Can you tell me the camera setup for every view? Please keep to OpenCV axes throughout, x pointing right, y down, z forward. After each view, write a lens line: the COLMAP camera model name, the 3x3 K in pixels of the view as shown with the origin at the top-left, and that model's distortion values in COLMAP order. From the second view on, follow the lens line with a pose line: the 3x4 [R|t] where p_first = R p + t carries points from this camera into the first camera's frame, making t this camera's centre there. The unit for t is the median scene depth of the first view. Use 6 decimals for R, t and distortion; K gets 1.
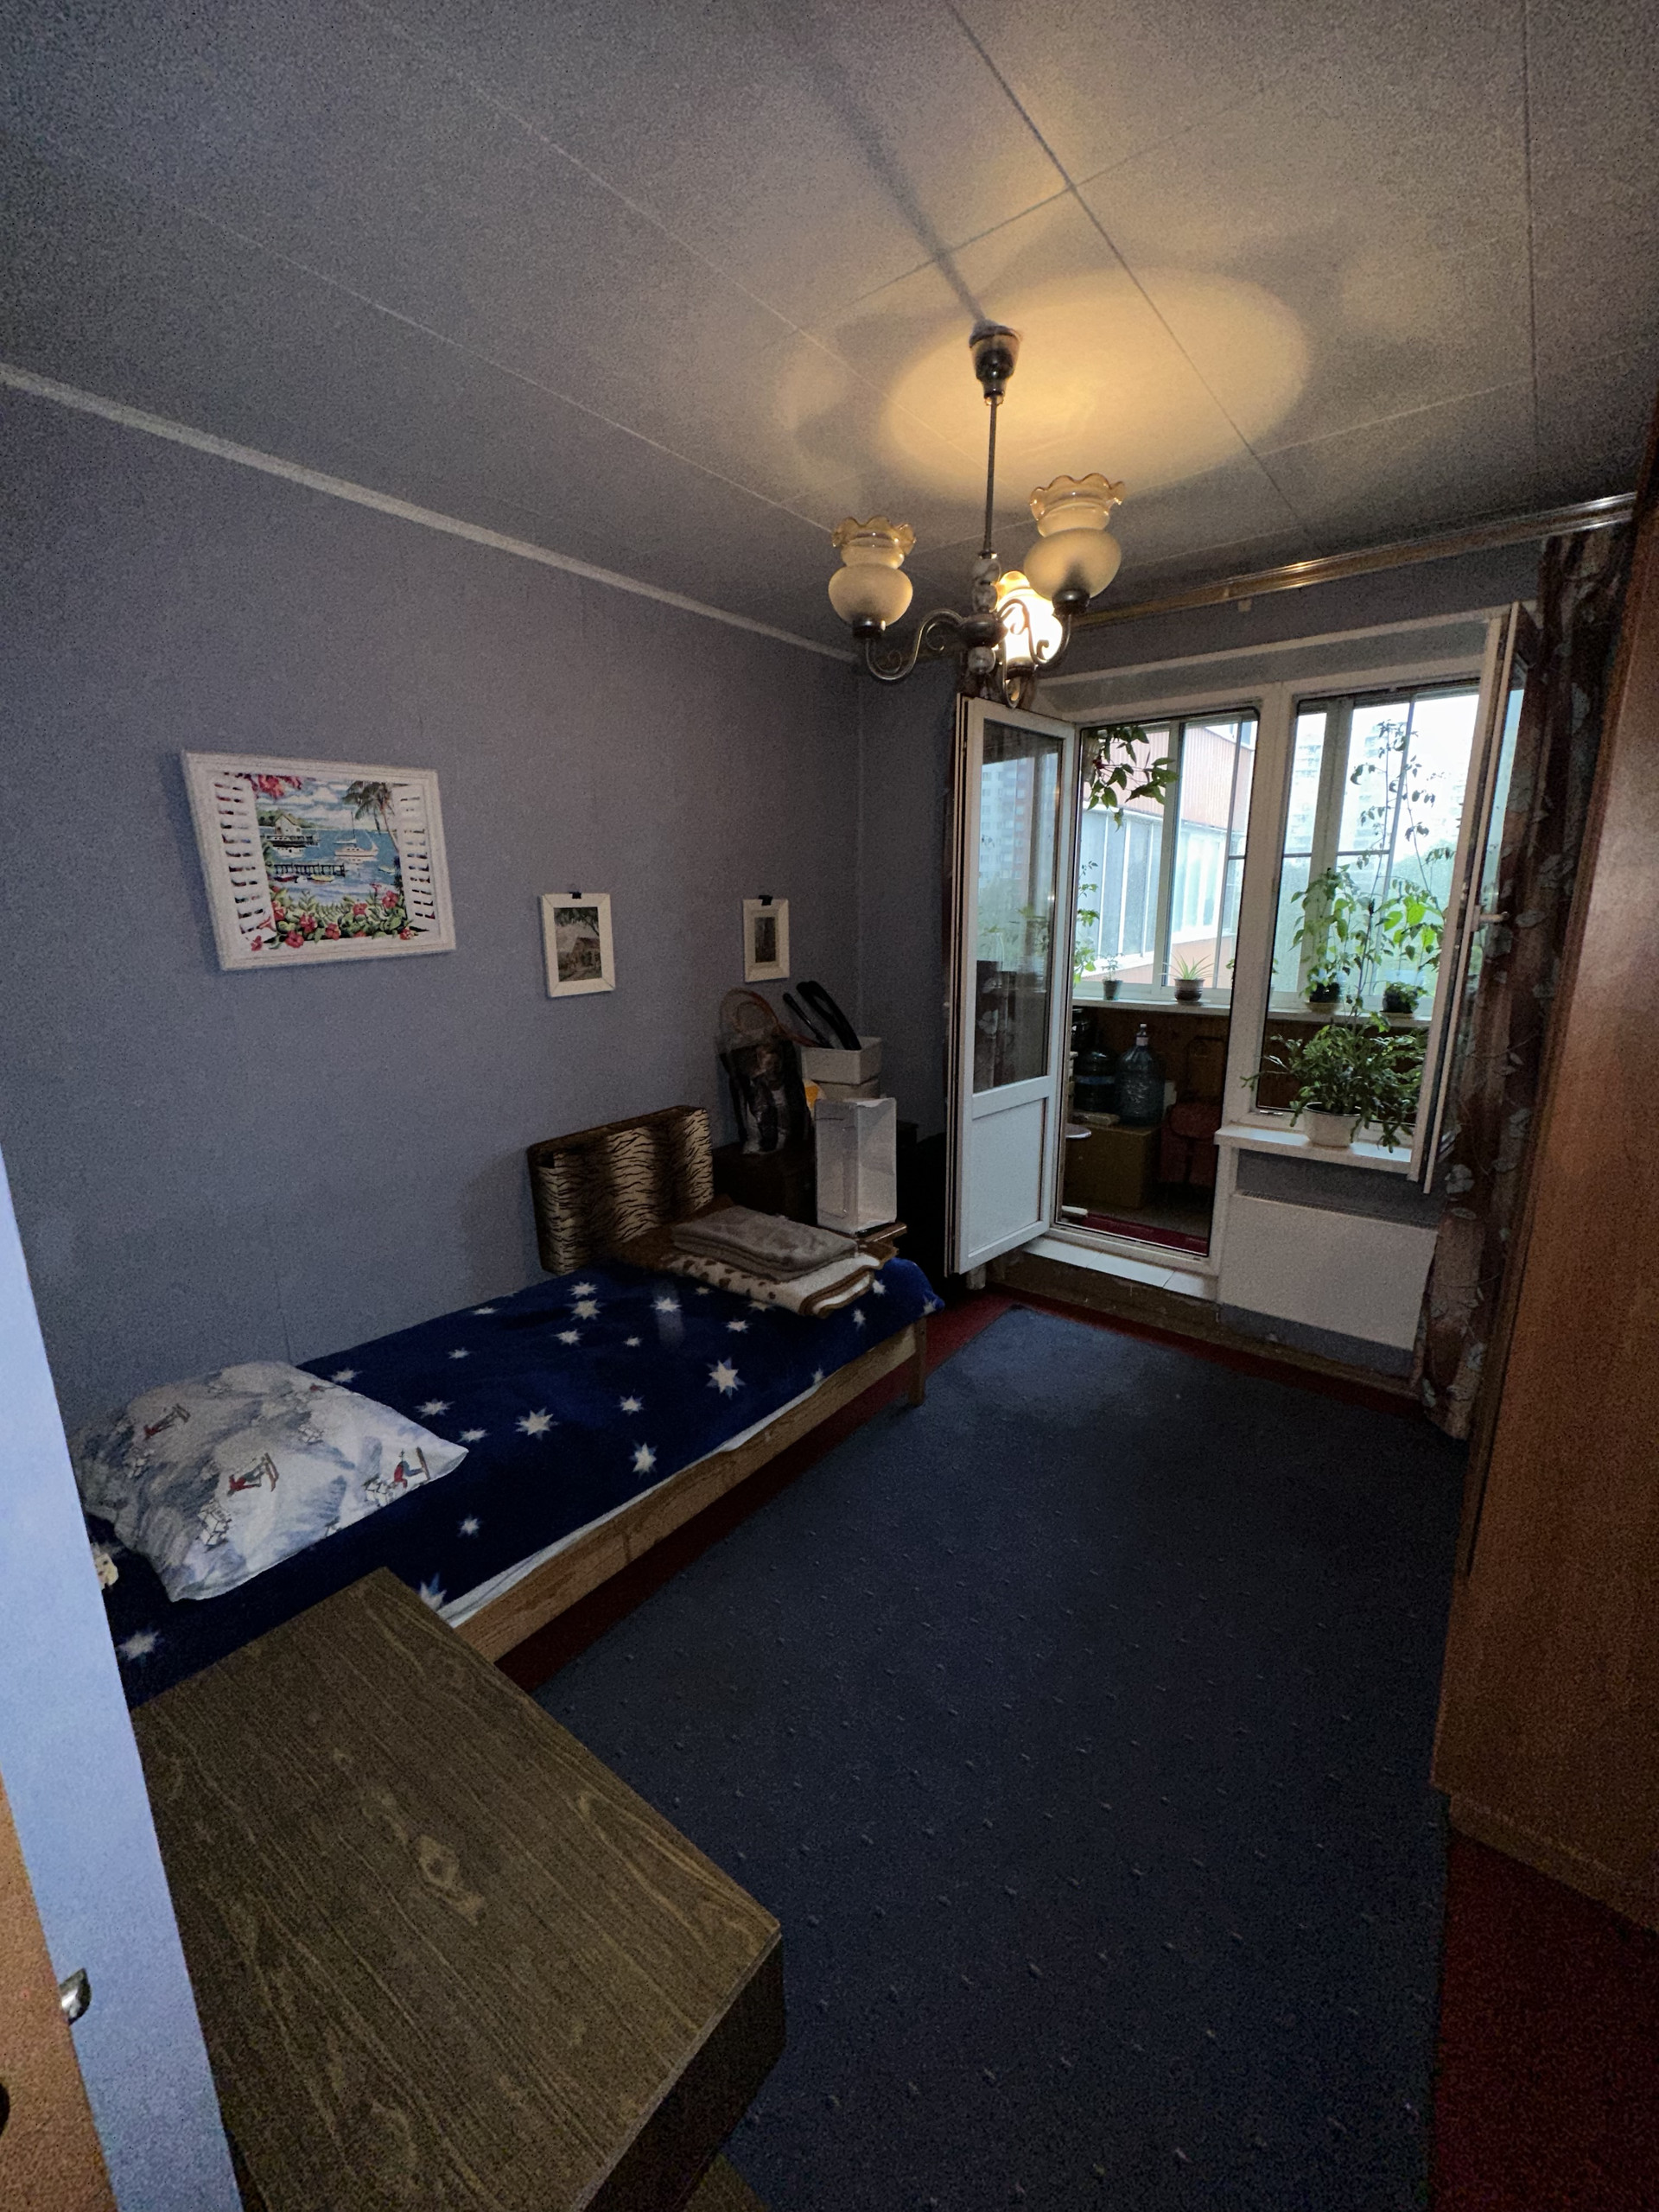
lens RADIAL K [[881.3, 0, 840.8], [0, 881.3, 1111.1], [0, 0, 1]] dist [-0.001295, -0.000264]
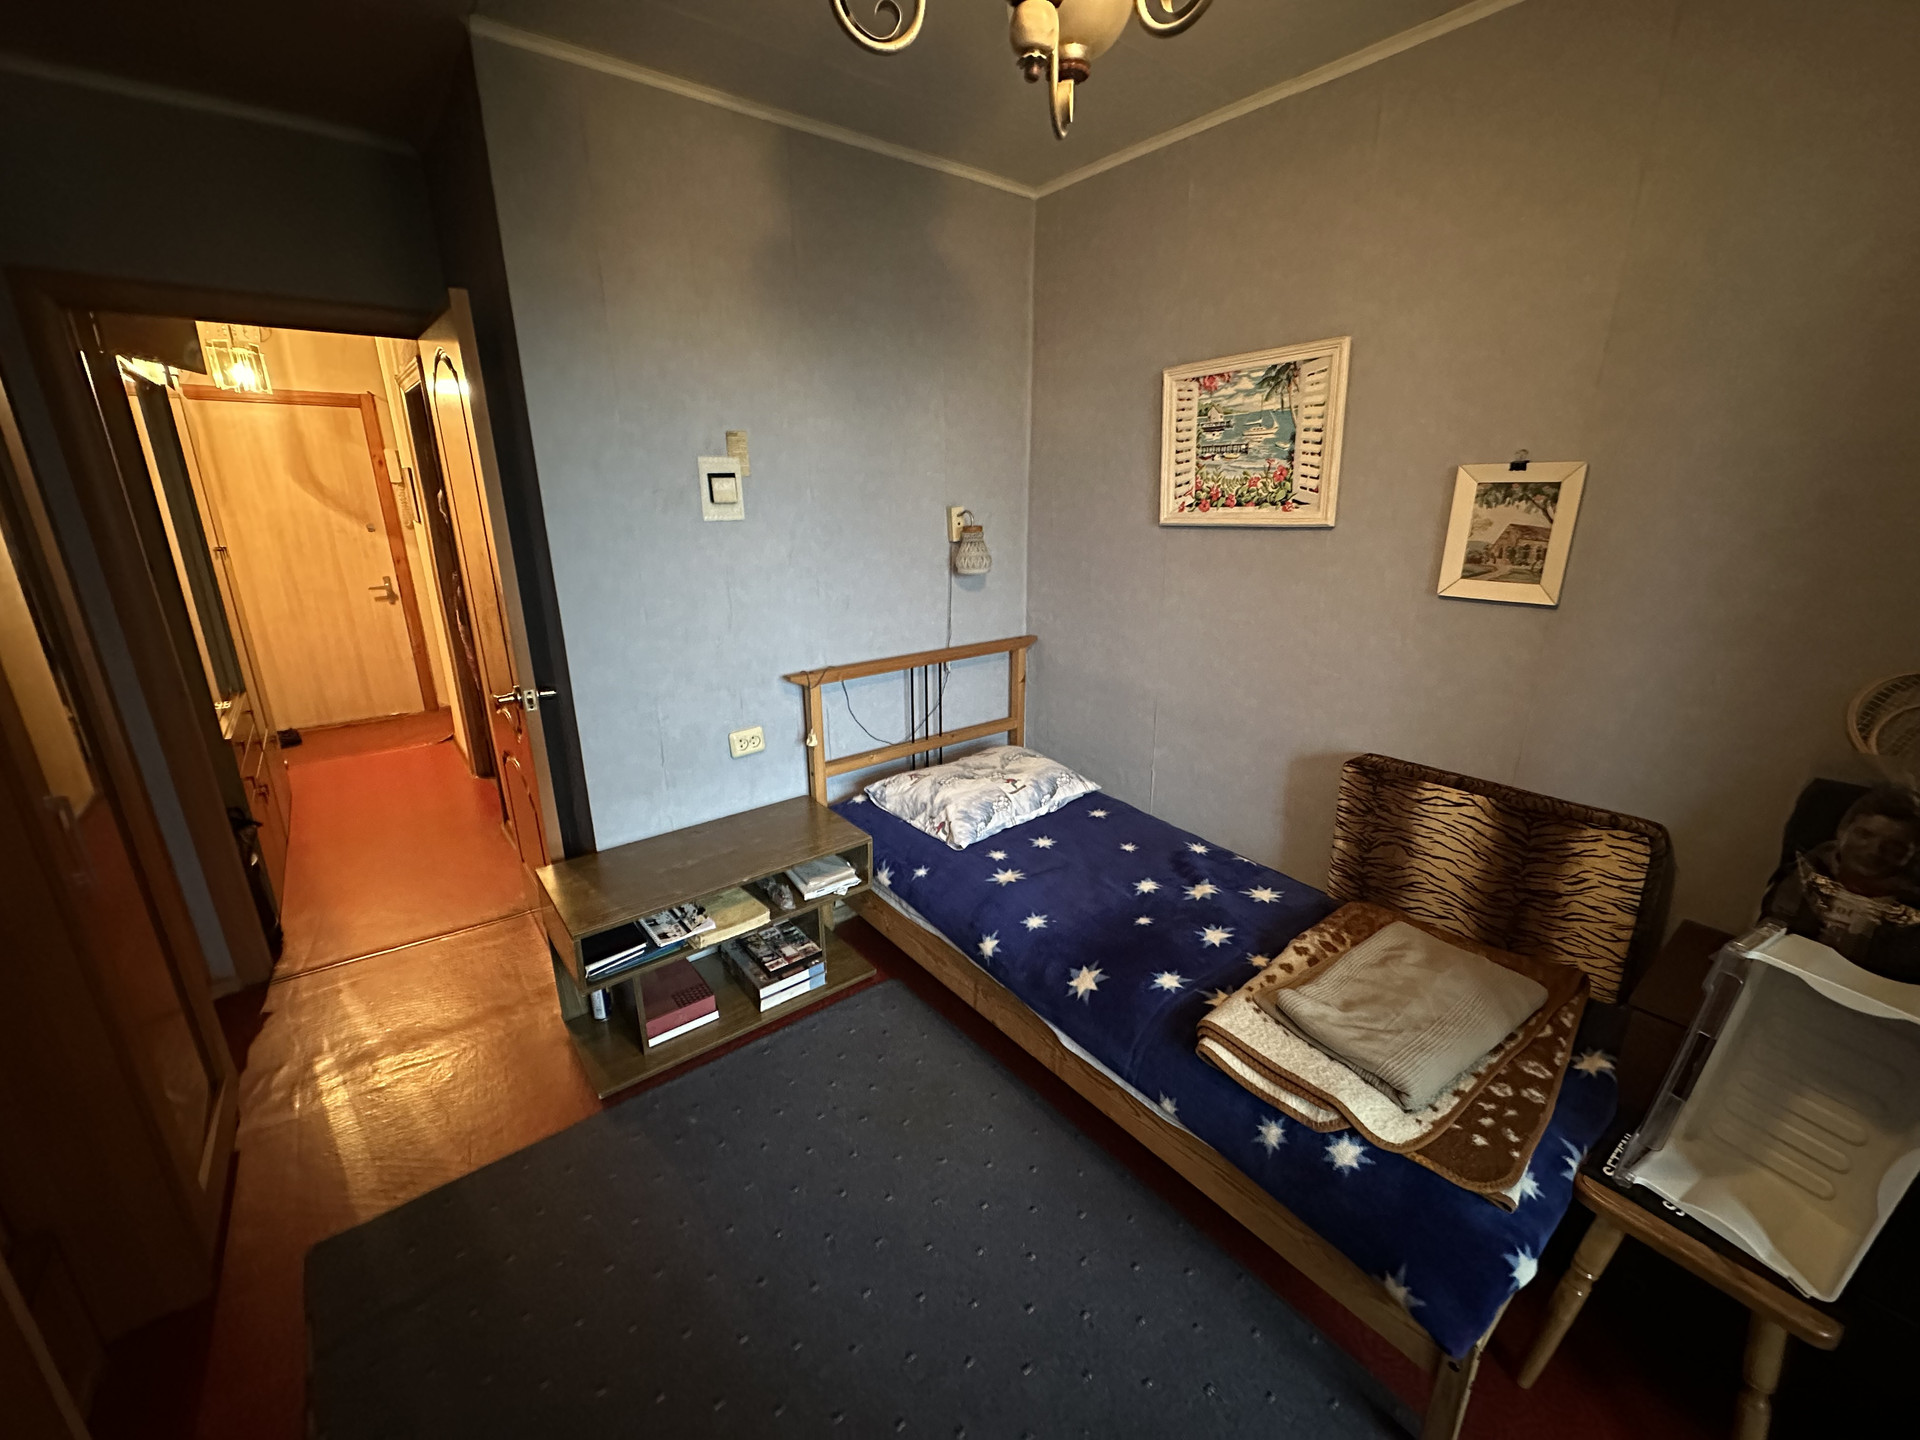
lens RADIAL K [[765.0, 0, 963.4], [0, 765.0, 724.0], [0, 0, 1]] dist [-0.001295, -0.000264]
pose [[-0.243258, 0.296018, -0.923688, 0.569154], [-0.224160, 0.909357, 0.350459, -0.208302], [0.943704, 0.292306, -0.154853, 0.895535]]
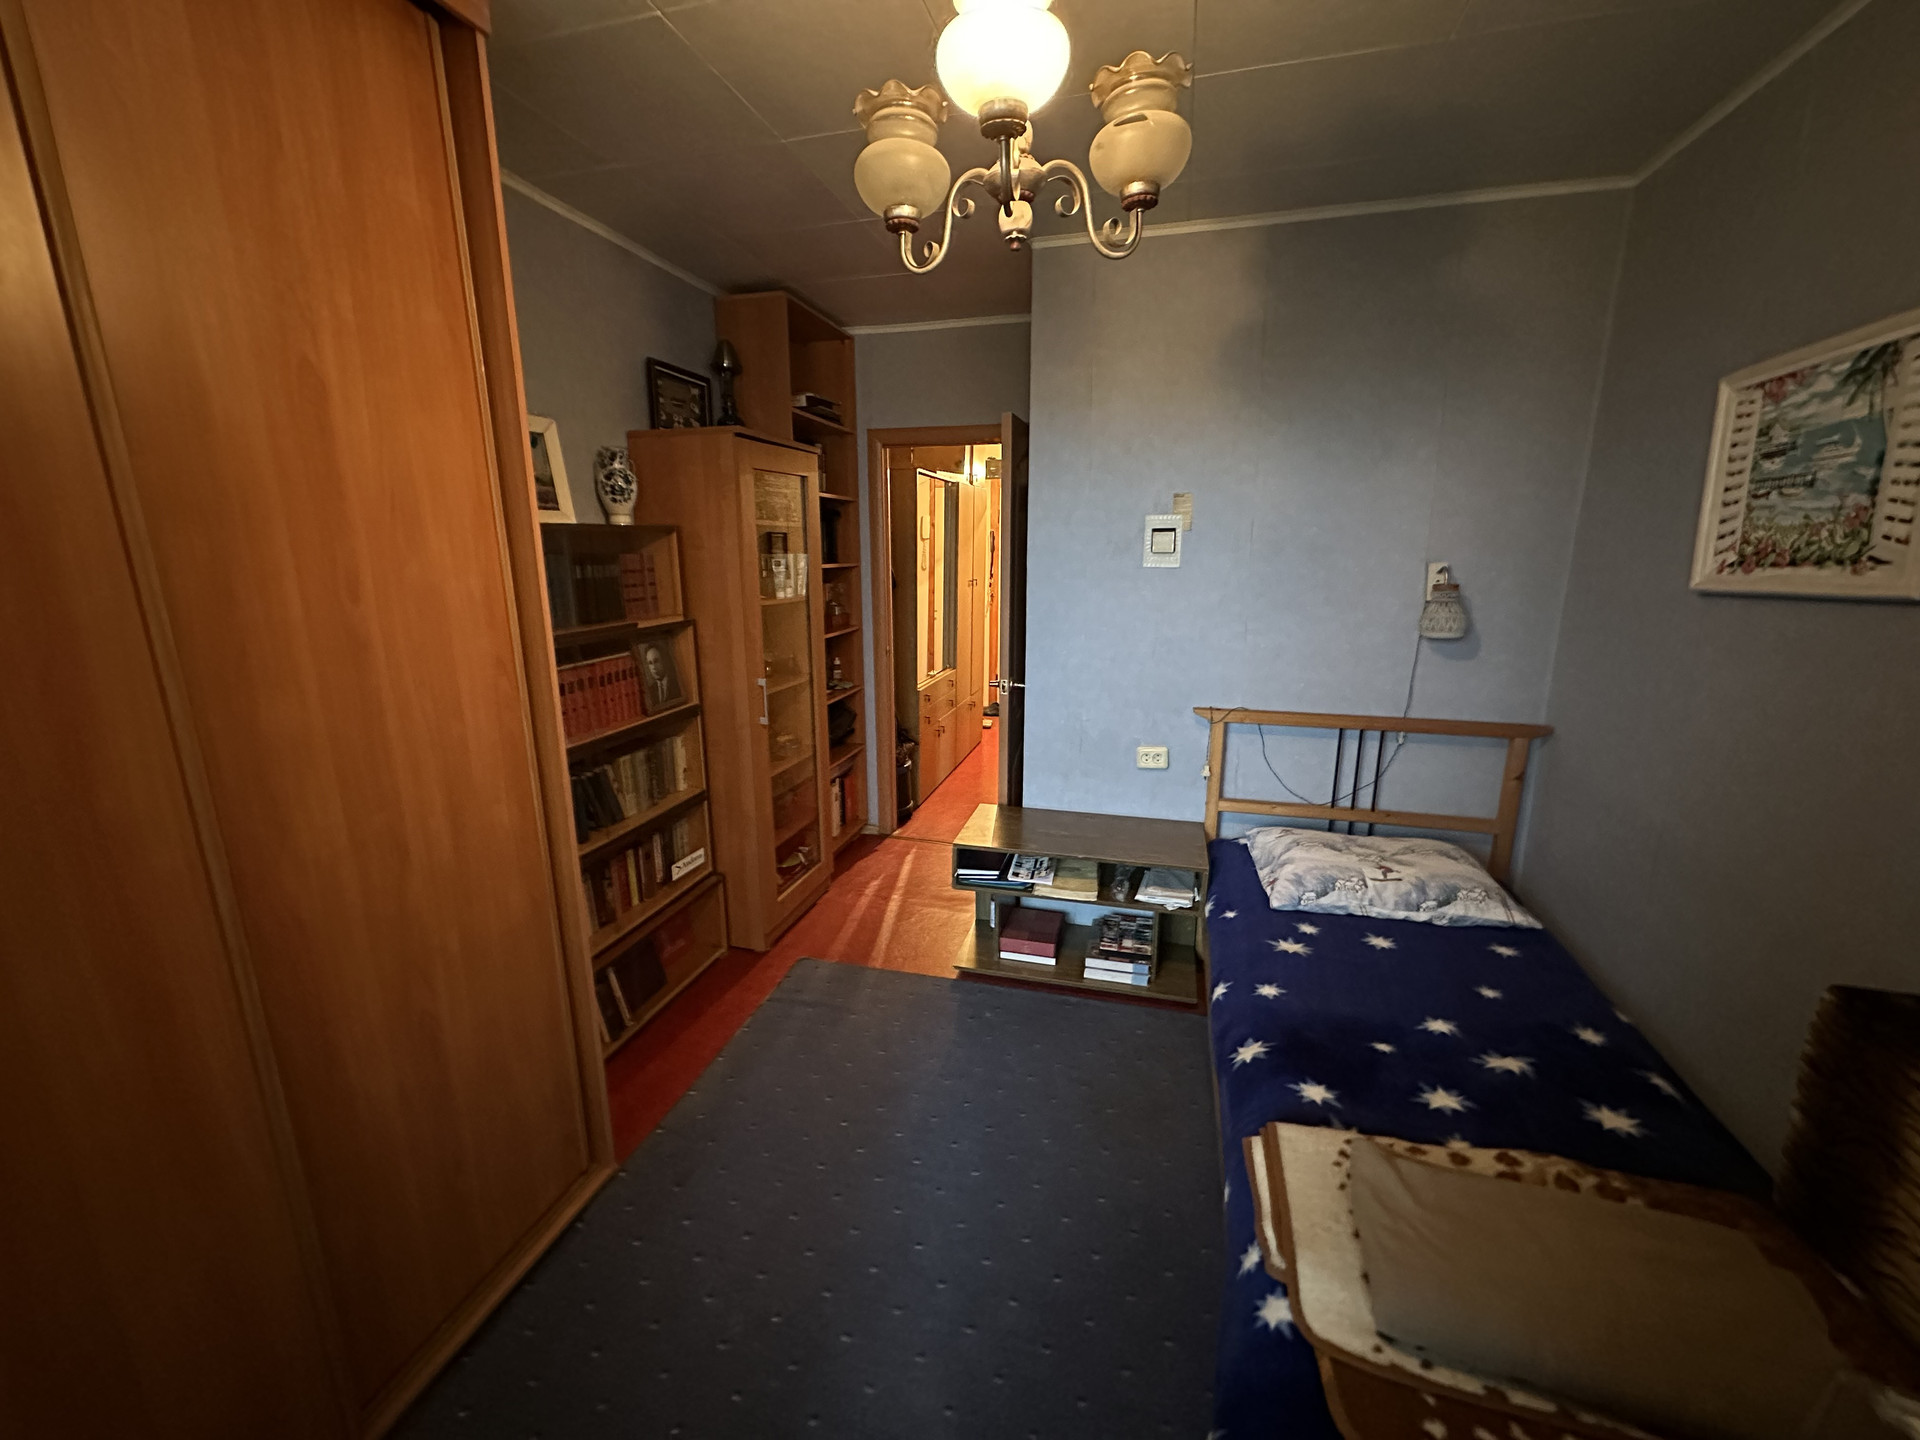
lens RADIAL K [[765.0, 0, 962.0], [0, 765.0, 727.5], [0, 0, 1]] dist [-0.001295, -0.000264]
pose [[-0.924650, 0.093220, -0.369233, 0.385573], [-0.084776, 0.894859, 0.438224, -0.303804], [0.371263, 0.436506, -0.819528, 1.346138]]
